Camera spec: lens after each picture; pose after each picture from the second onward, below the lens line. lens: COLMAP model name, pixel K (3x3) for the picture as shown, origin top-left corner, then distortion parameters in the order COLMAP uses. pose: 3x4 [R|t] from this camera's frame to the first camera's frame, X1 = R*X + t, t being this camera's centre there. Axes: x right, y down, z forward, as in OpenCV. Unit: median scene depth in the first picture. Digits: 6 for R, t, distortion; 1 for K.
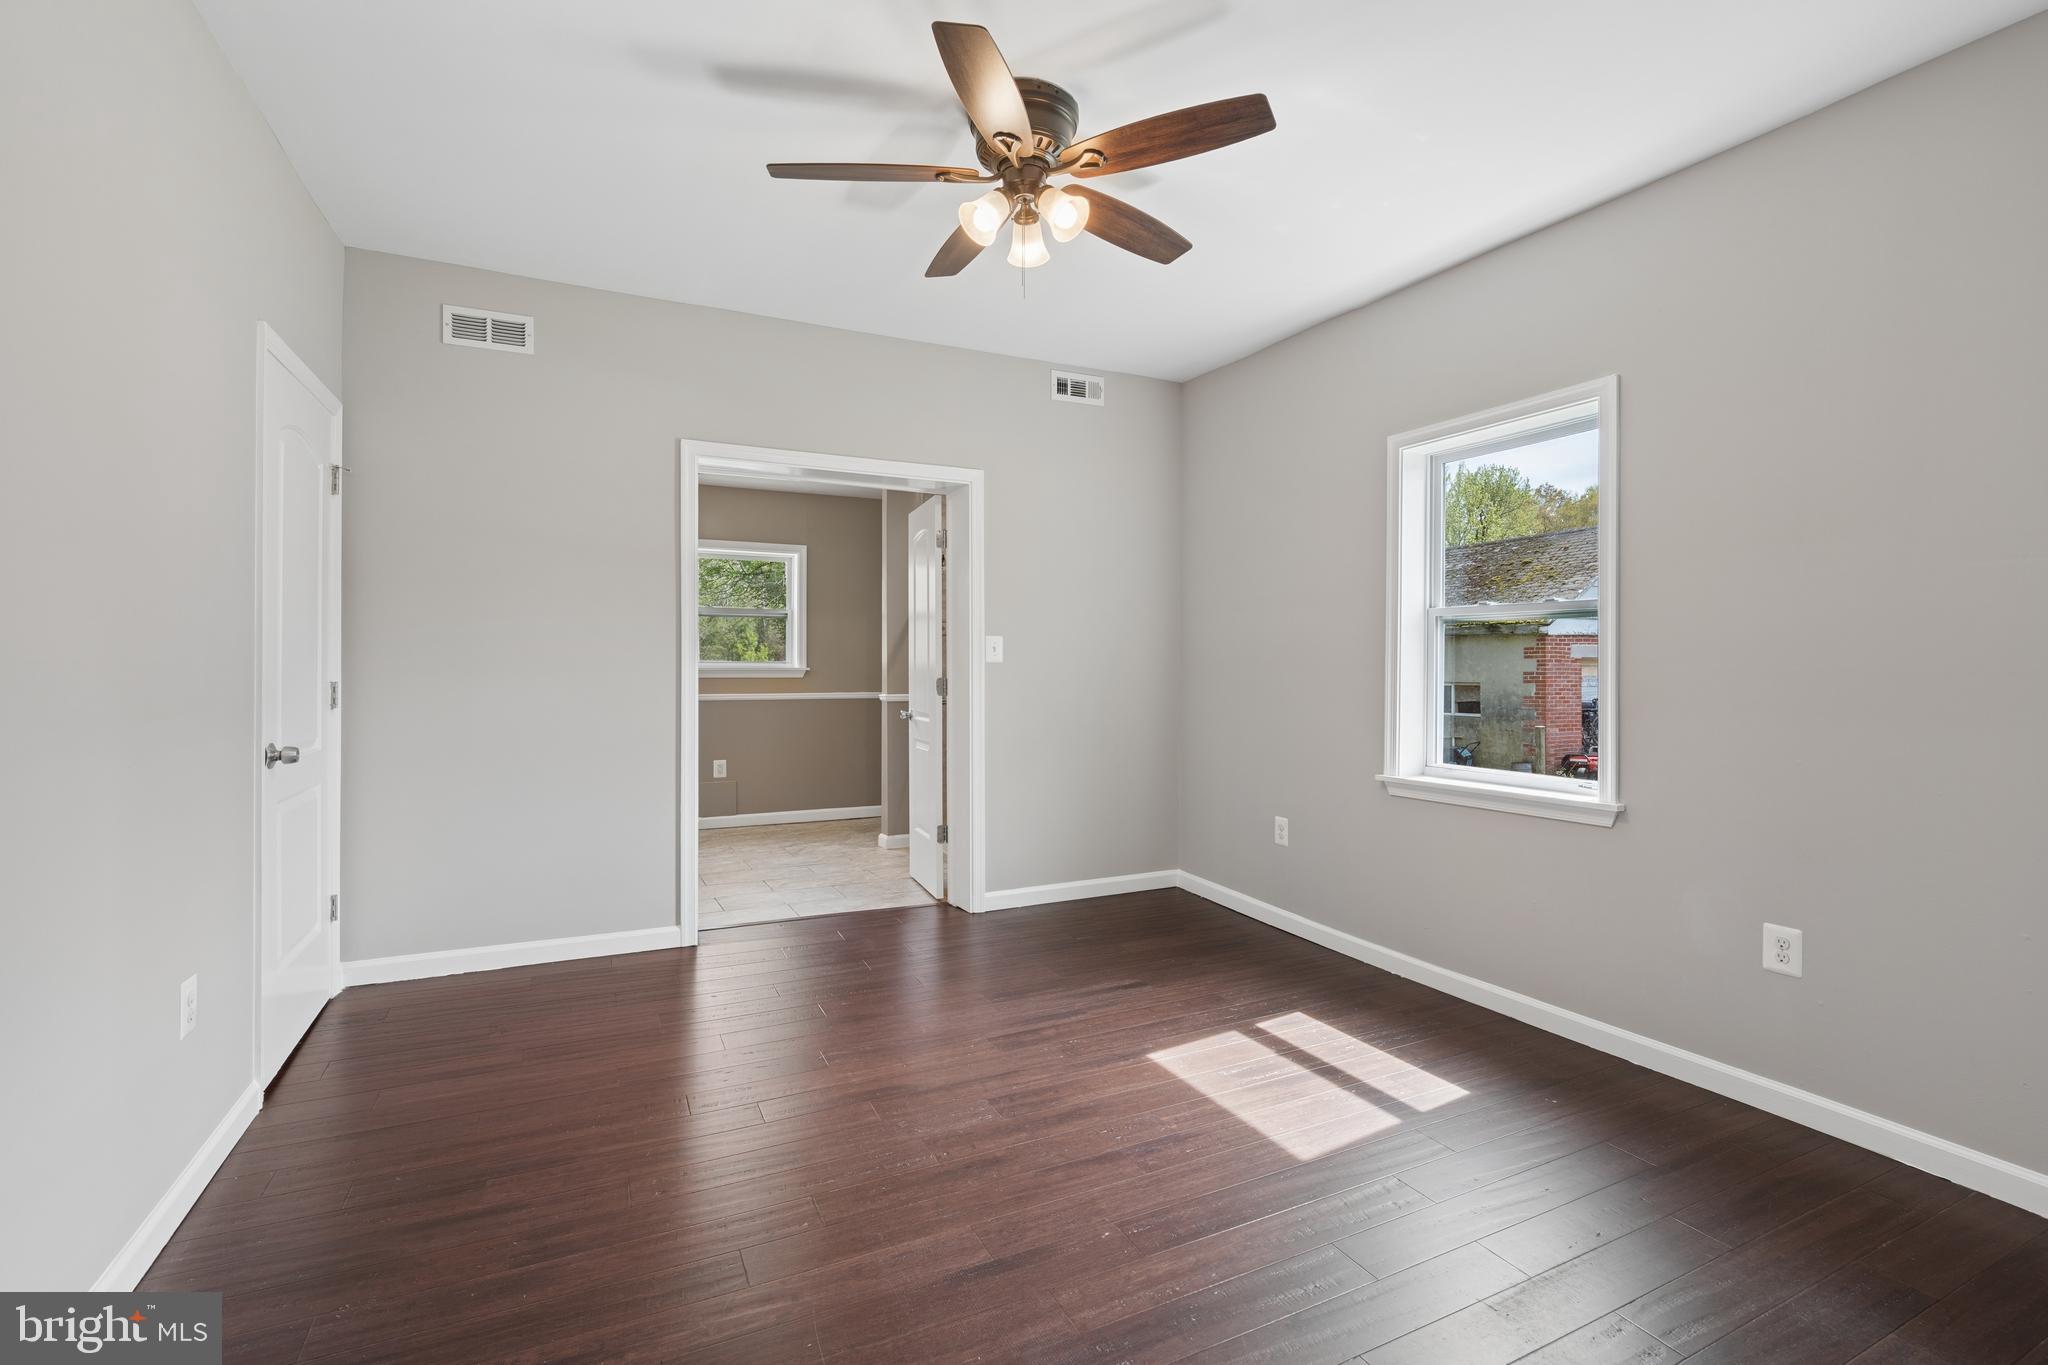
lens RADIAL K [[934.2, 0, 1052.6], [0, 934.2, 675.3], [0, 0, 1]] dist [-0.003013, 0.001050]
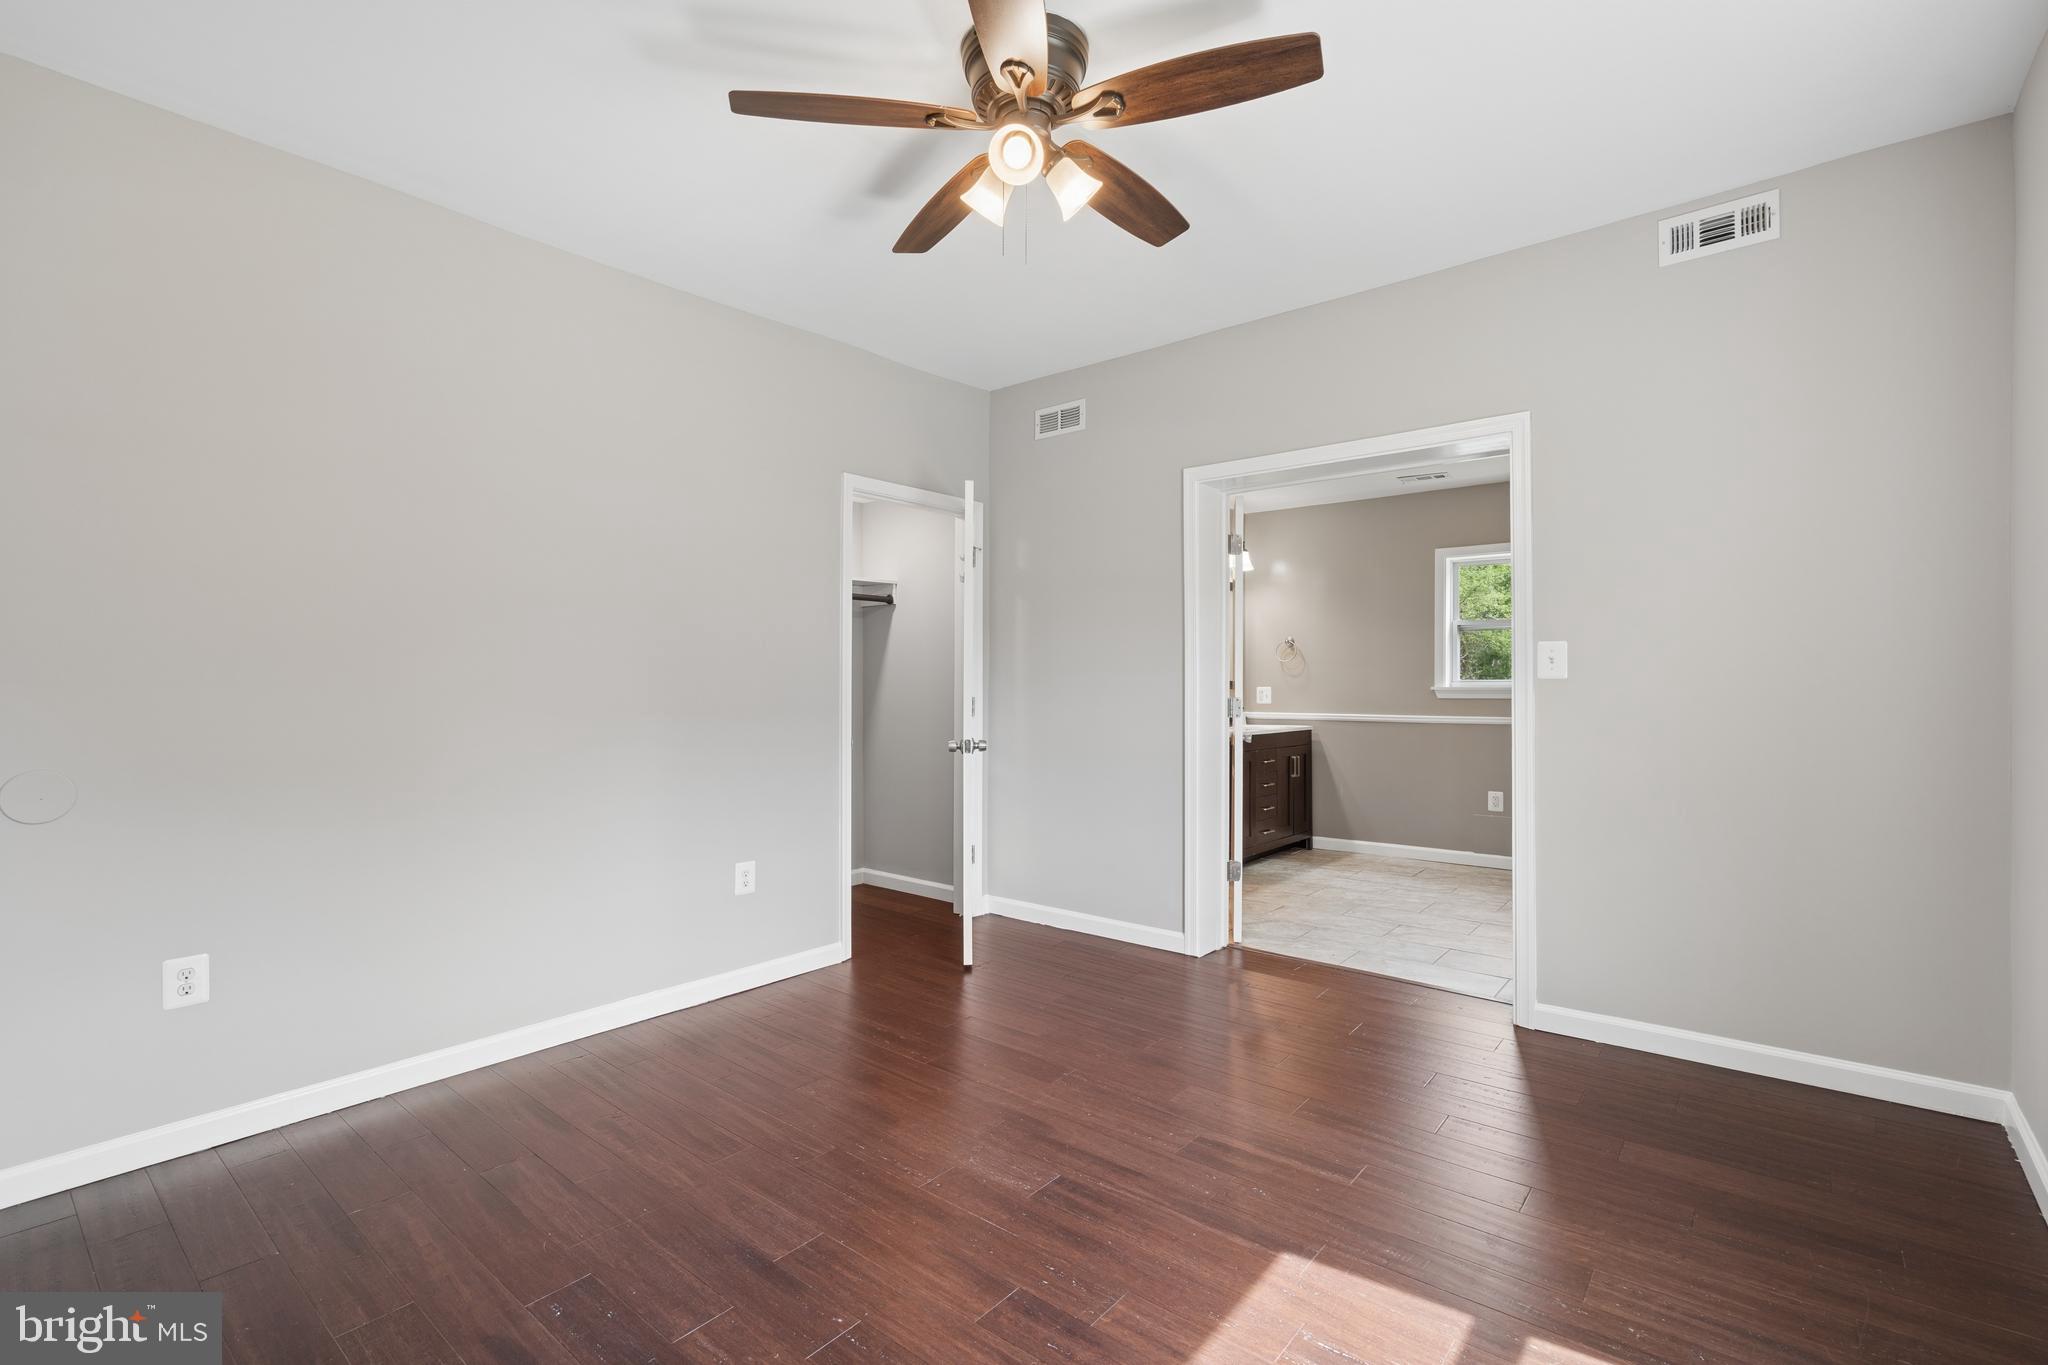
lens RADIAL K [[934.2, 0, 1023.2], [0, 934.2, 686.4], [0, 0, 1]] dist [-0.003013, 0.001050]
pose [[0.400254, -0.002549, -0.916401, 0.535623], [-0.007549, 0.999953, -0.006079, -0.000938], [0.916373, 0.009351, 0.400216, 0.452530]]
